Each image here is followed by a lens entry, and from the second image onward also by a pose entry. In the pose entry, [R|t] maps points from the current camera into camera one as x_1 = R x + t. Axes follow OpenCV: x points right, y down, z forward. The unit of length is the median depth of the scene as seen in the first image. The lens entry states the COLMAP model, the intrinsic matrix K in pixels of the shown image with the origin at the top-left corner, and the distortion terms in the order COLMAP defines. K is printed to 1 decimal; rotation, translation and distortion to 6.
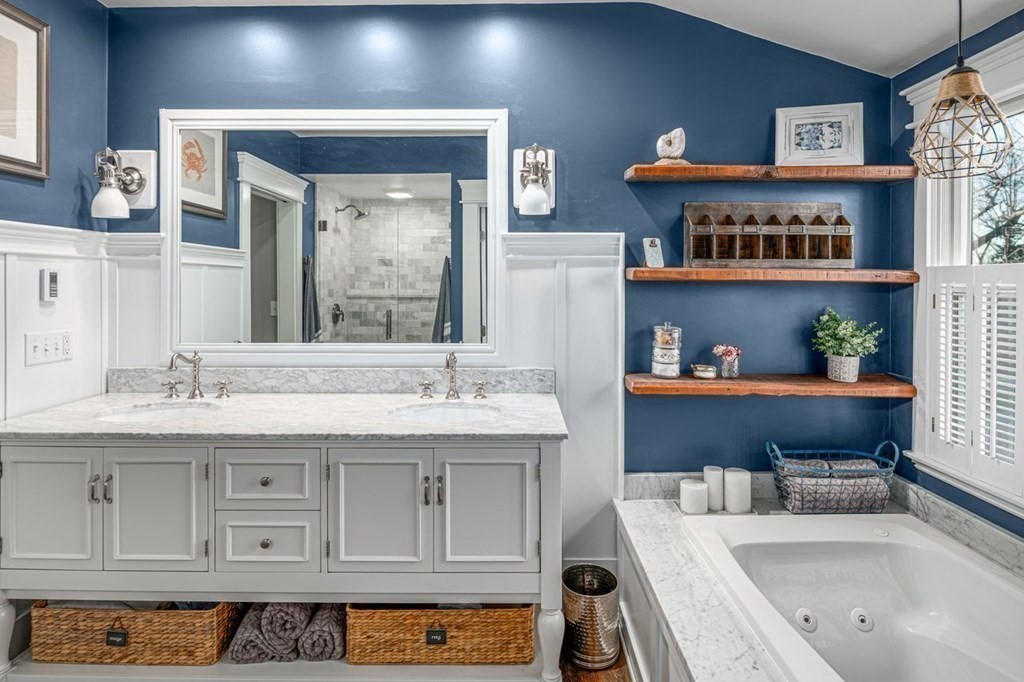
lens RADIAL K [[555.2, 0, 514.0], [0, 555.2, 269.3], [0, 0, 1]] dist [-0.004987, -0.001308]
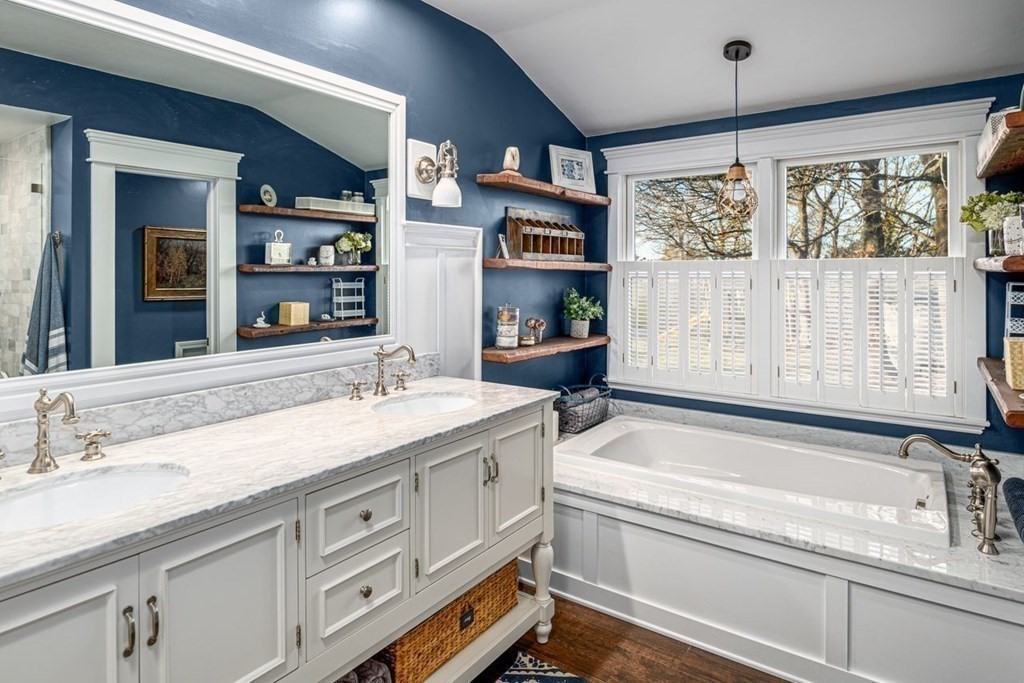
lens RADIAL K [[578.7, 0, 516.2], [0, 578.7, 249.2], [0, 0, 1]] dist [-0.006404, -0.003420]
pose [[0.579153, 0.031106, 0.814625, -0.763518], [-0.019936, 0.999513, -0.023992, 0.006019], [-0.814975, -0.002345, 0.579491, 0.245679]]
